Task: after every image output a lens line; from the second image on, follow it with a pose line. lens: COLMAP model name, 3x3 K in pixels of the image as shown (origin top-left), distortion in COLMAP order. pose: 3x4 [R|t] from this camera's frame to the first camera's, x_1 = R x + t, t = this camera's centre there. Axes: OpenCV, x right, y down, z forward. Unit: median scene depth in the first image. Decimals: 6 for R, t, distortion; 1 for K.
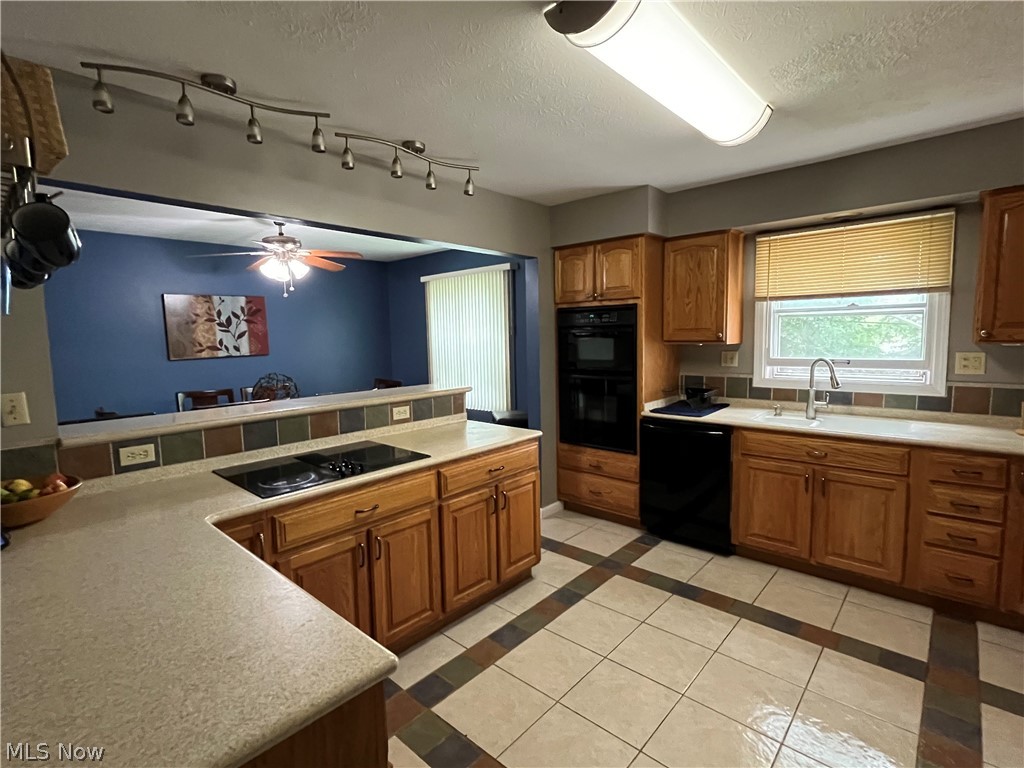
lens RADIAL K [[489.5, 0, 513.4], [0, 489.5, 384.0], [0, 0, 1]] dist [0.000386, 0.000128]
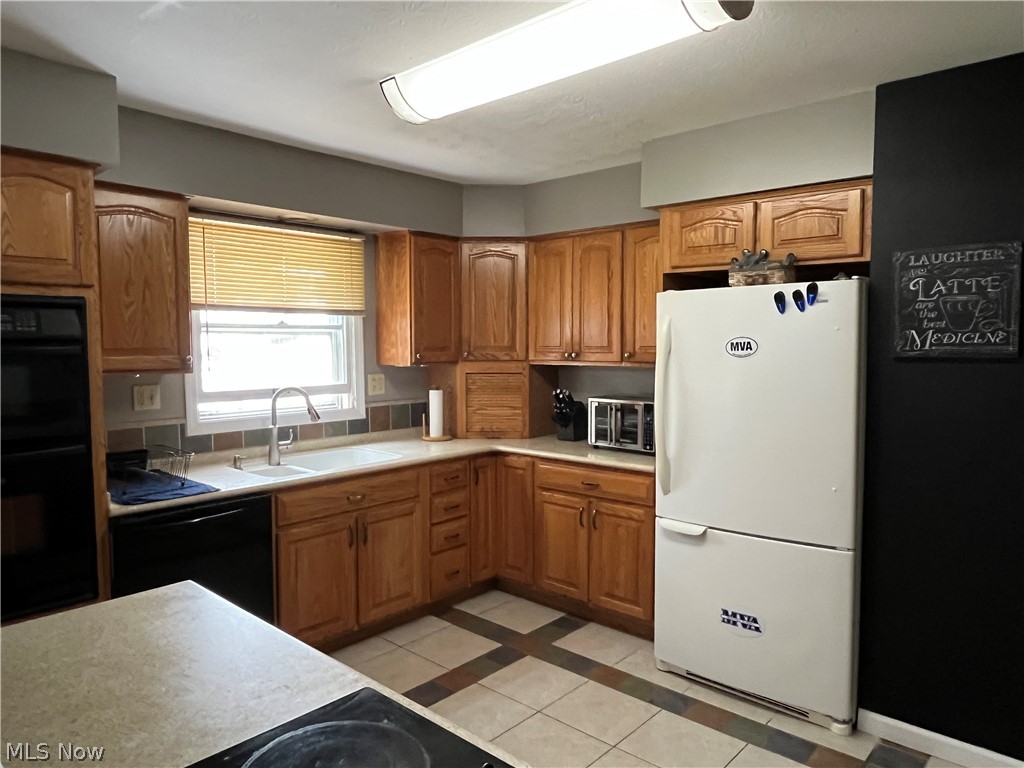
lens RADIAL K [[688.9, 0, 512.6], [0, 688.9, 381.6], [0, 0, 1]] dist [-0.002113, -0.000424]
pose [[-0.003498, -0.039033, 0.999232, -0.546922], [0.102709, 0.993939, 0.039186, -0.074023], [-0.994705, 0.102767, 0.000533, 0.686754]]
